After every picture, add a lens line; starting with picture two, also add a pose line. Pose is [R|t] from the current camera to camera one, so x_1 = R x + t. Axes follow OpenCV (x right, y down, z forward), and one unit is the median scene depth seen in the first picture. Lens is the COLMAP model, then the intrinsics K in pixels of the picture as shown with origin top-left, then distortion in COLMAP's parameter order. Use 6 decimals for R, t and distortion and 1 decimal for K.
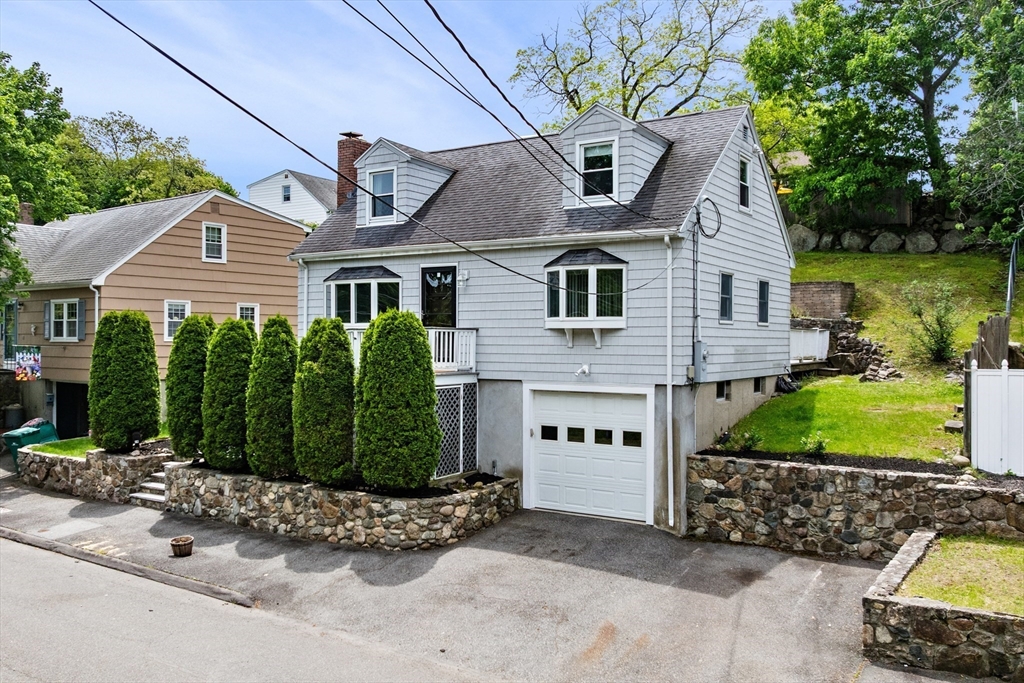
lens RADIAL K [[865.0, 0, 512.0], [0, 865.0, 341.5], [0, 0, 1]] dist [-0.014784, -0.000880]
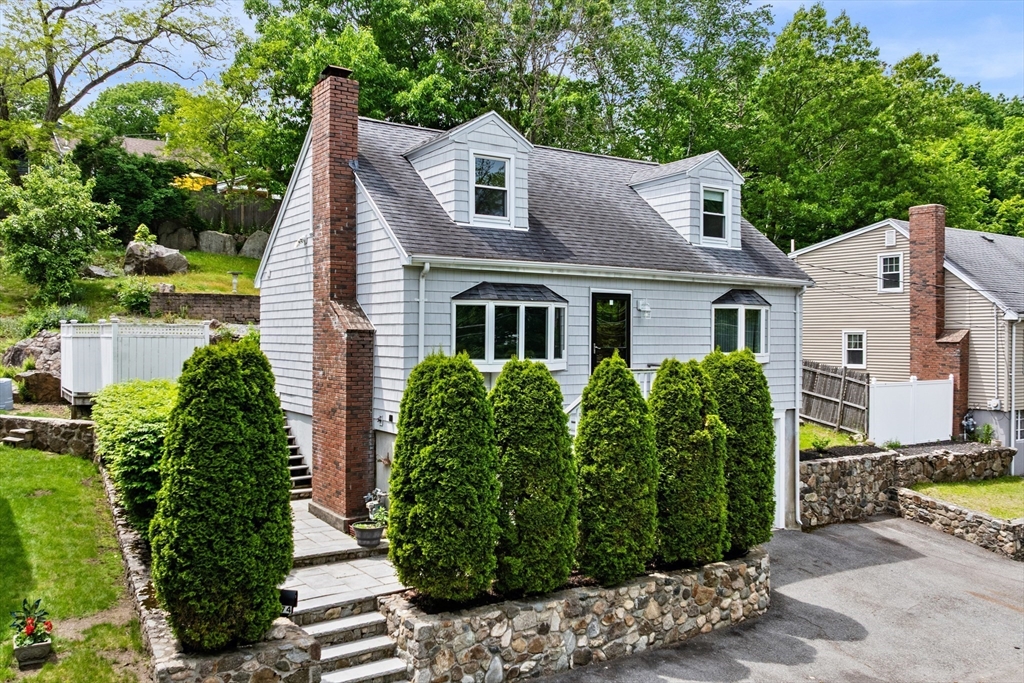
lens RADIAL K [[865.0, 0, 512.0], [0, 865.0, 341.5], [0, 0, 1]] dist [-0.014784, -0.000880]
pose [[0.399346, -0.007582, 0.916769, -0.992949], [-0.000361, 0.999964, 0.008427, -0.049445], [-0.916800, -0.003696, 0.399329, 0.808279]]
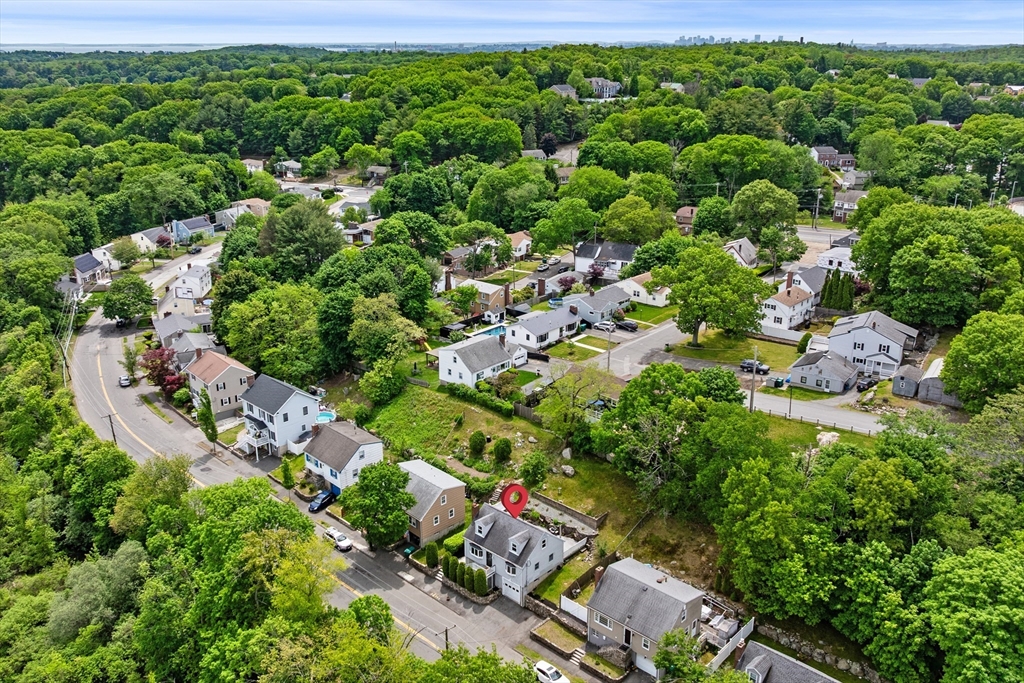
lens RADIAL K [[865.0, 0, 512.0], [0, 865.0, 341.5], [0, 0, 1]] dist [-0.014784, -0.000880]
pose [[0.985381, 0.059046, -0.159804, 0.965757], [-0.003912, 0.945612, 0.325273, -3.528875], [0.170319, -0.319893, 0.932019, -4.148368]]
